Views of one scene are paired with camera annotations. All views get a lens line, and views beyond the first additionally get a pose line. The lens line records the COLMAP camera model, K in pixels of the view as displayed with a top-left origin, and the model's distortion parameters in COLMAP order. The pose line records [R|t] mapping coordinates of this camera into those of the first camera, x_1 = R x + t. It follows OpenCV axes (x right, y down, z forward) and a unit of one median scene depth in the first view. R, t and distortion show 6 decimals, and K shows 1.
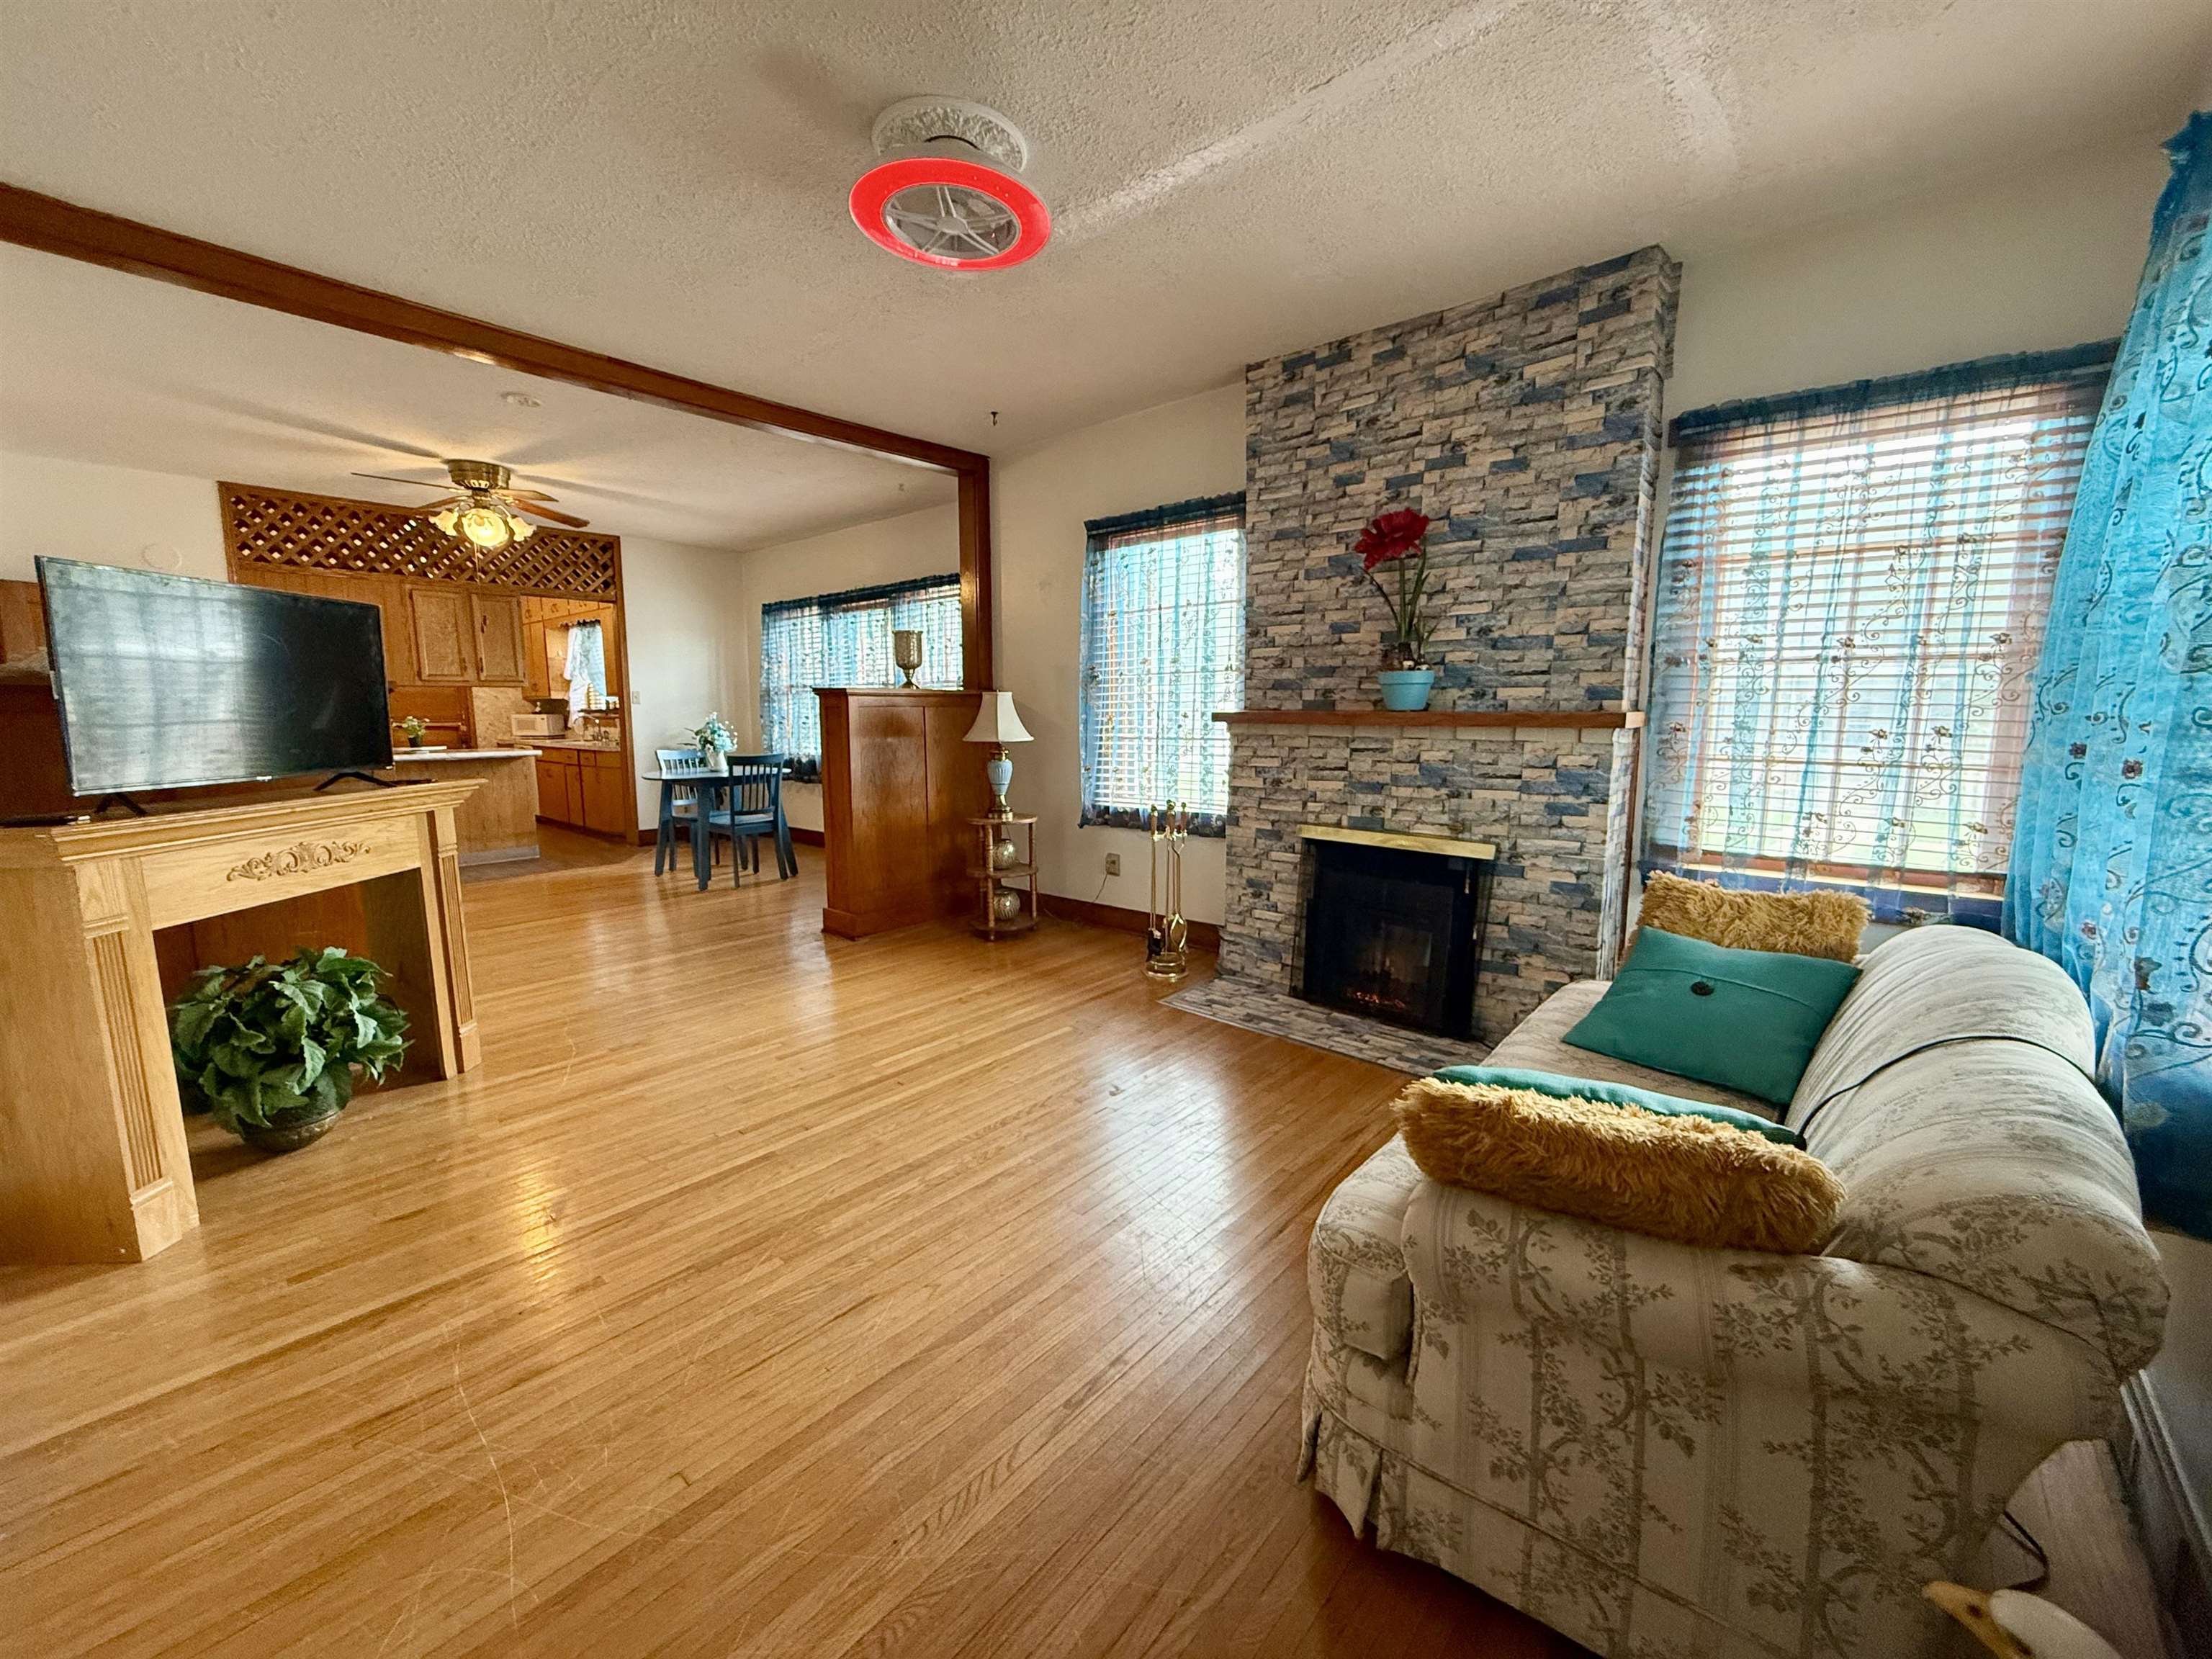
lens RADIAL K [[884.6, 0, 1094.8], [0, 884.6, 823.5], [0, 0, 1]] dist [0.000655, 0.000274]
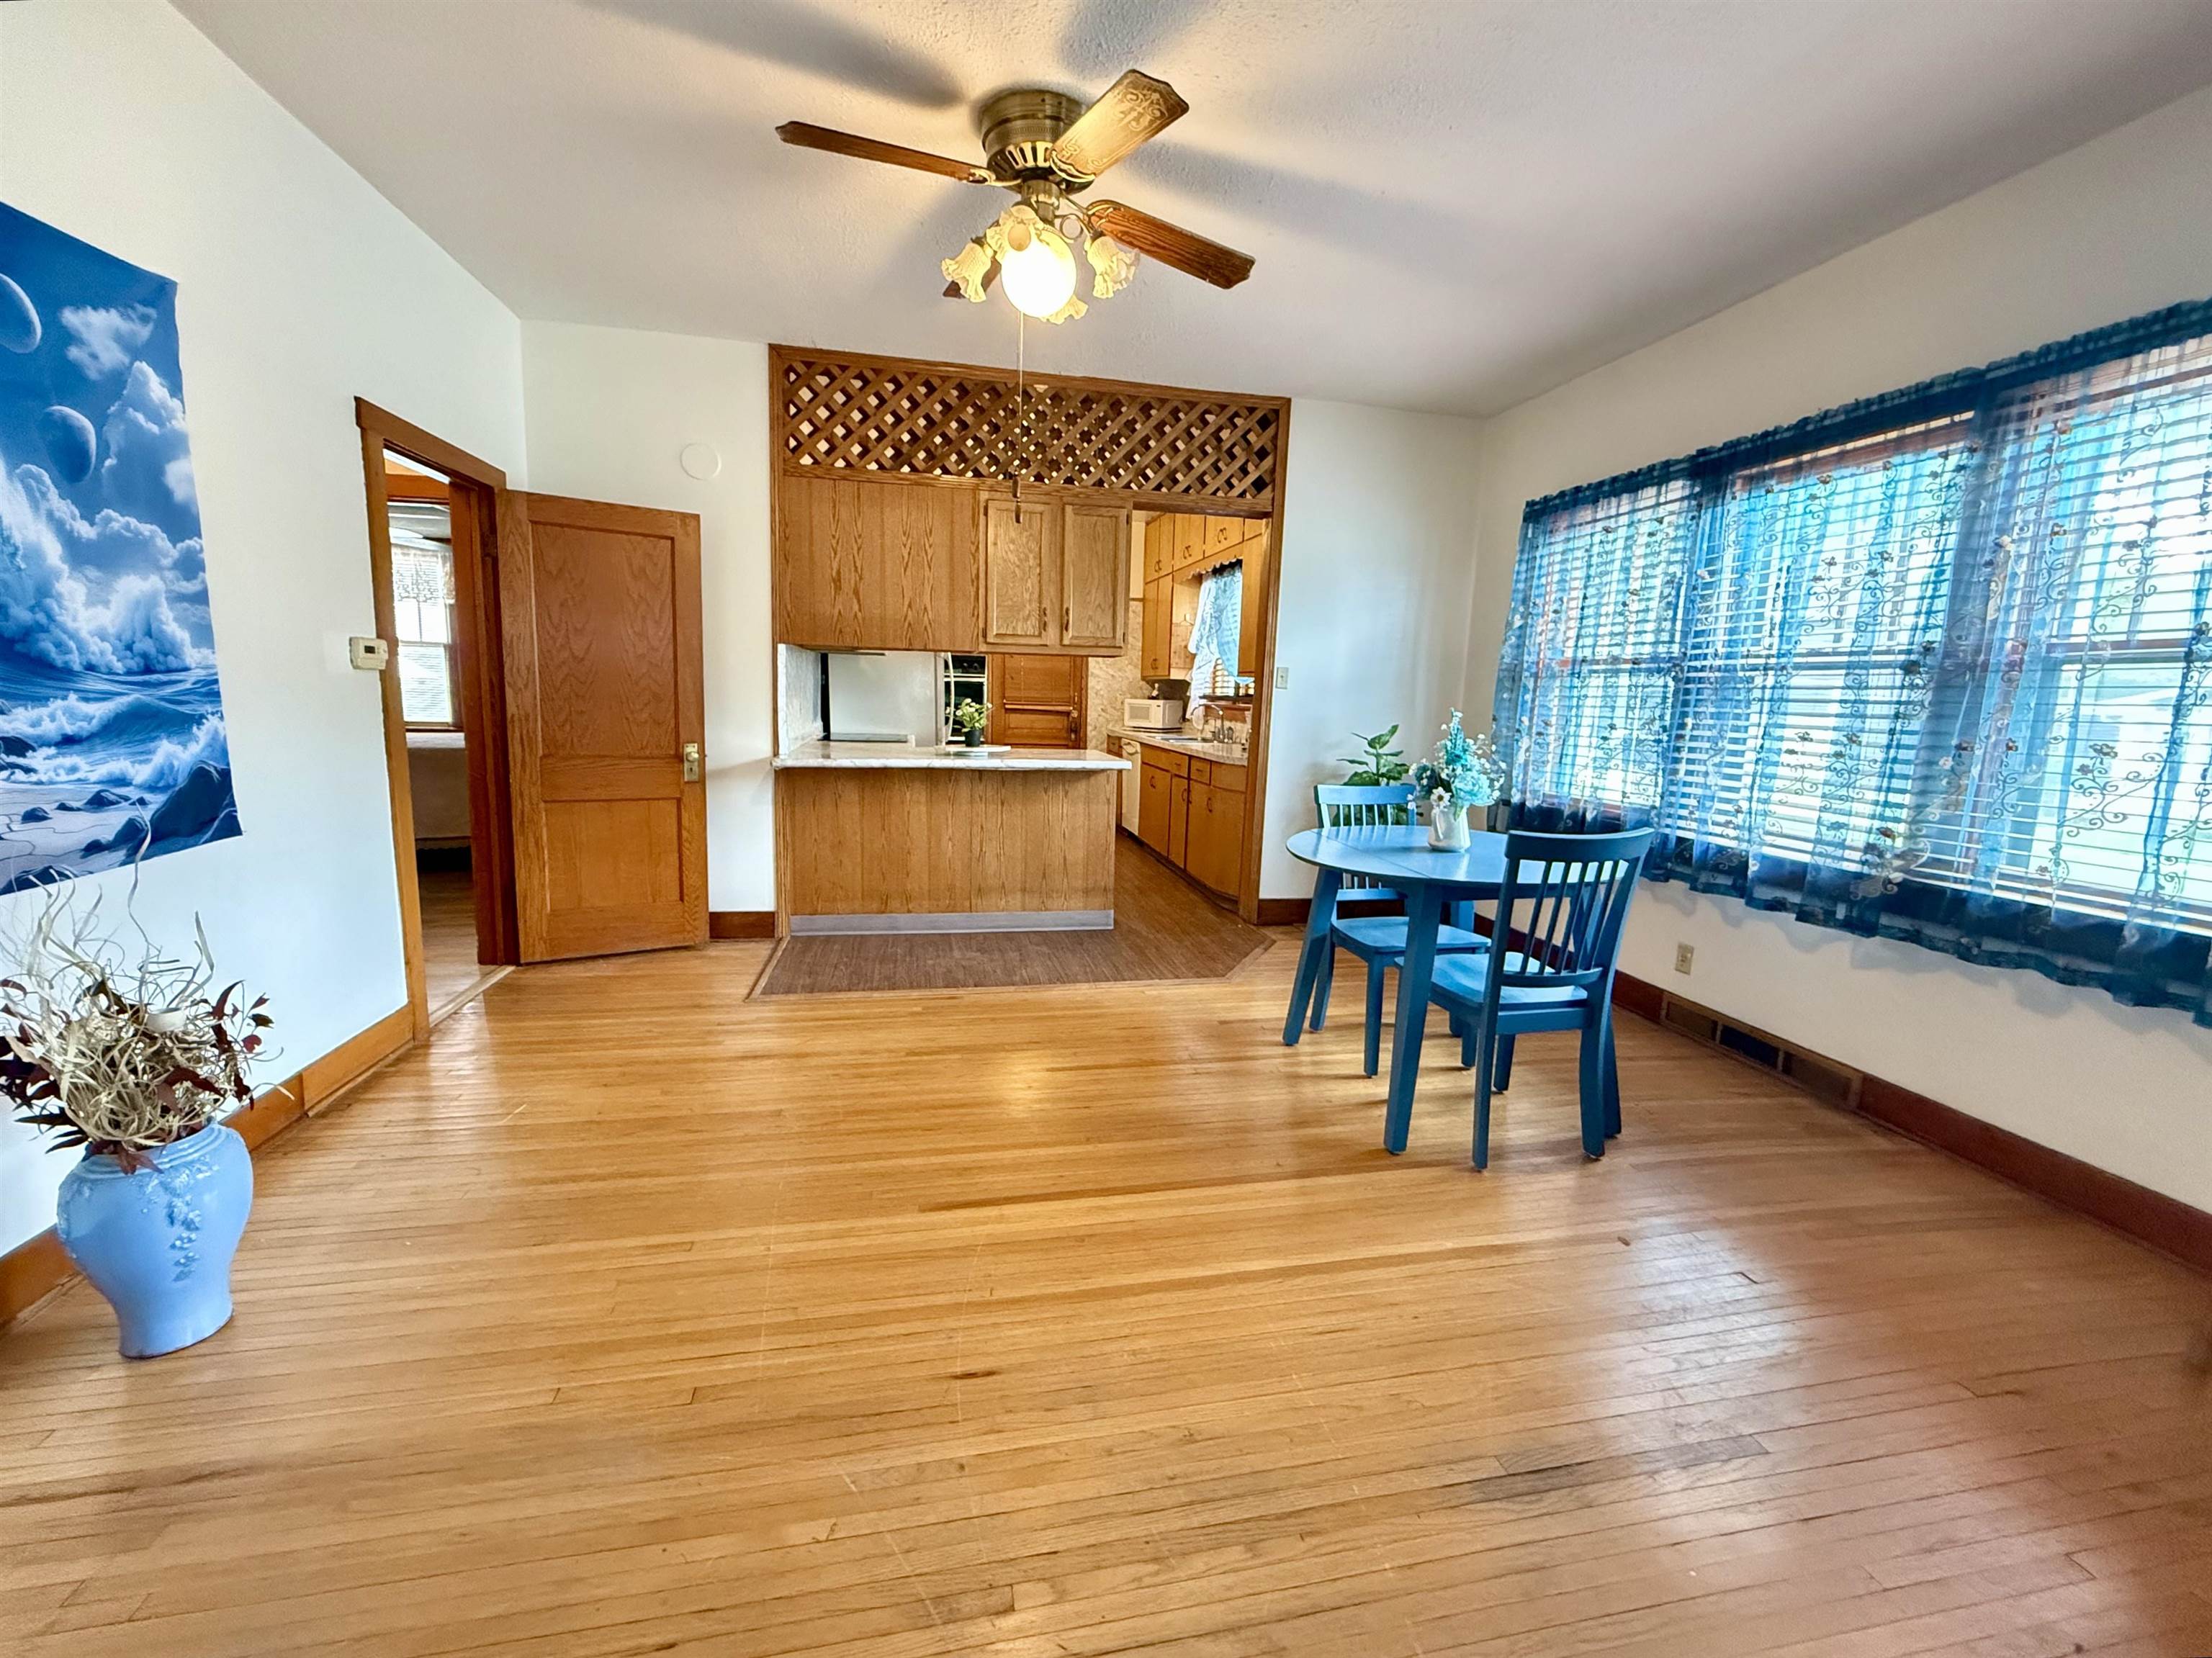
lens RADIAL K [[902.3, 0, 1106.0], [0, 902.3, 829.0], [0, 0, 1]] dist [0.002259, -0.000073]
pose [[0.802319, 0.118060, -0.585104, -0.509895], [-0.110299, 0.992687, 0.049054, -0.120985], [0.586616, 0.025180, 0.809473, 0.914677]]
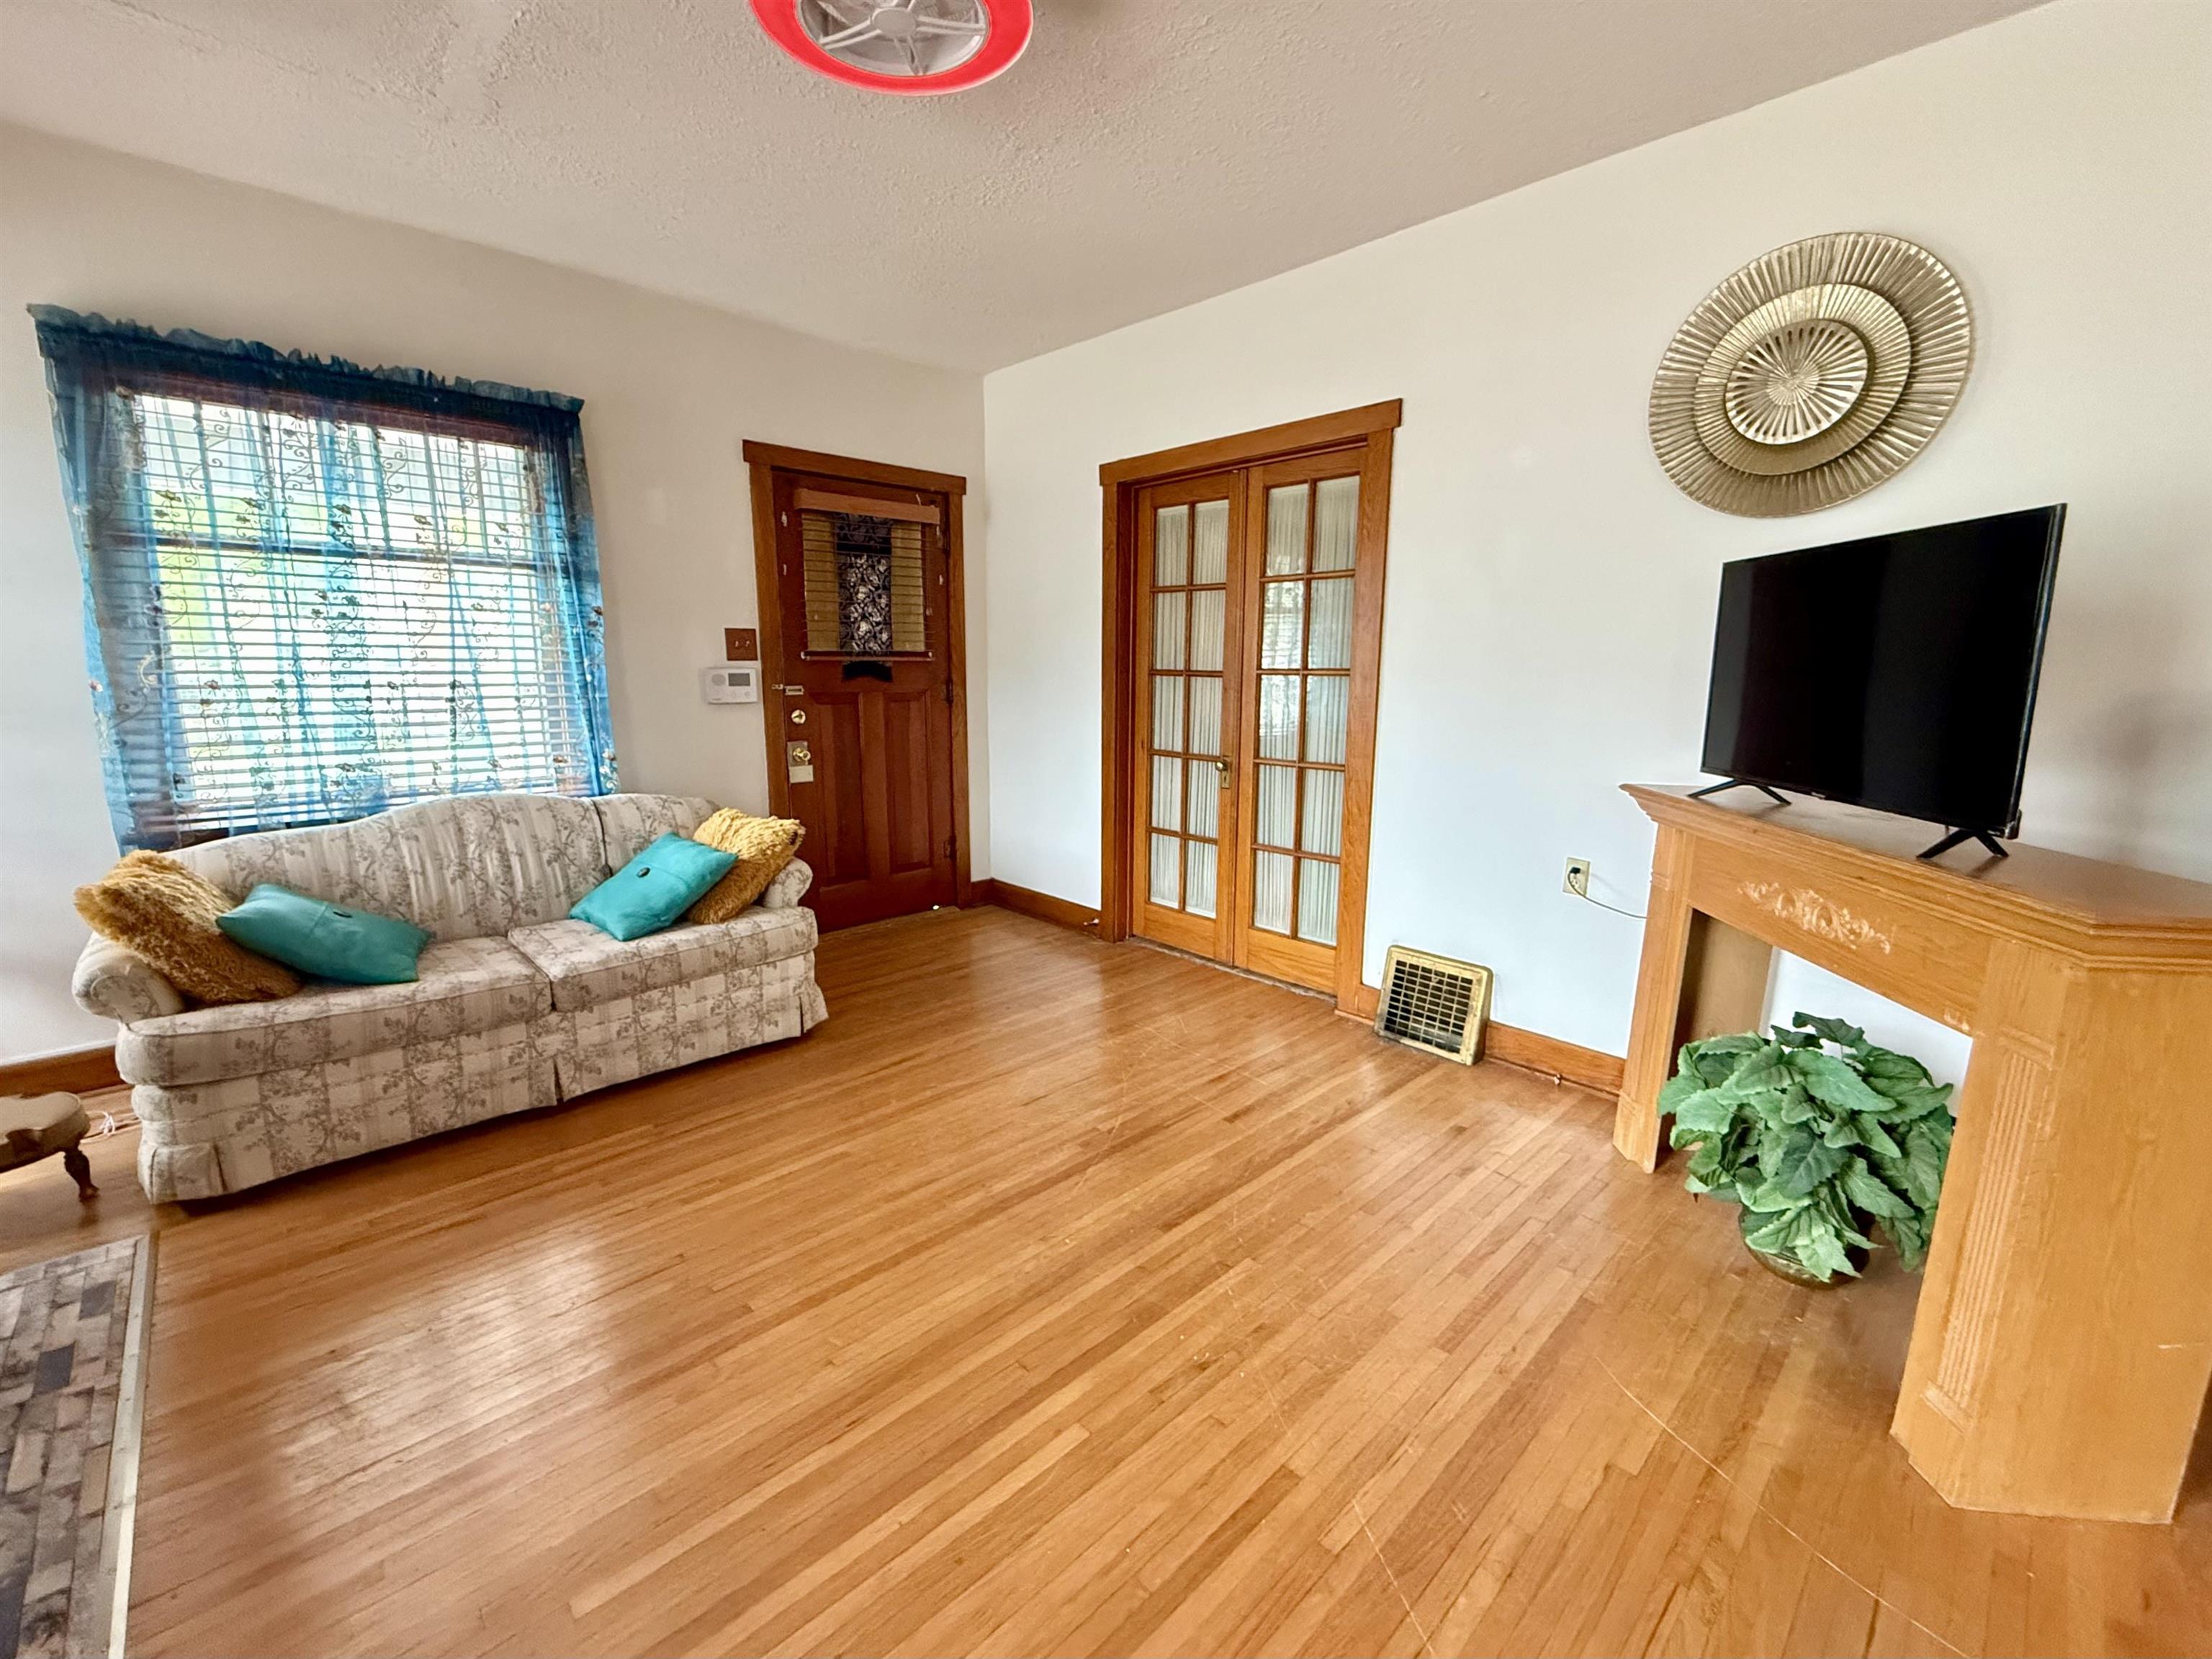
lens RADIAL K [[937.6, 0, 1091.0], [0, 937.6, 828.2], [0, 0, 1]] dist [0.000759, 0.000491]
pose [[-0.996064, -0.022989, 0.085601, -0.237762], [0.004129, 0.952691, 0.303912, -0.167857], [-0.088538, 0.303070, -0.948847, 1.133930]]
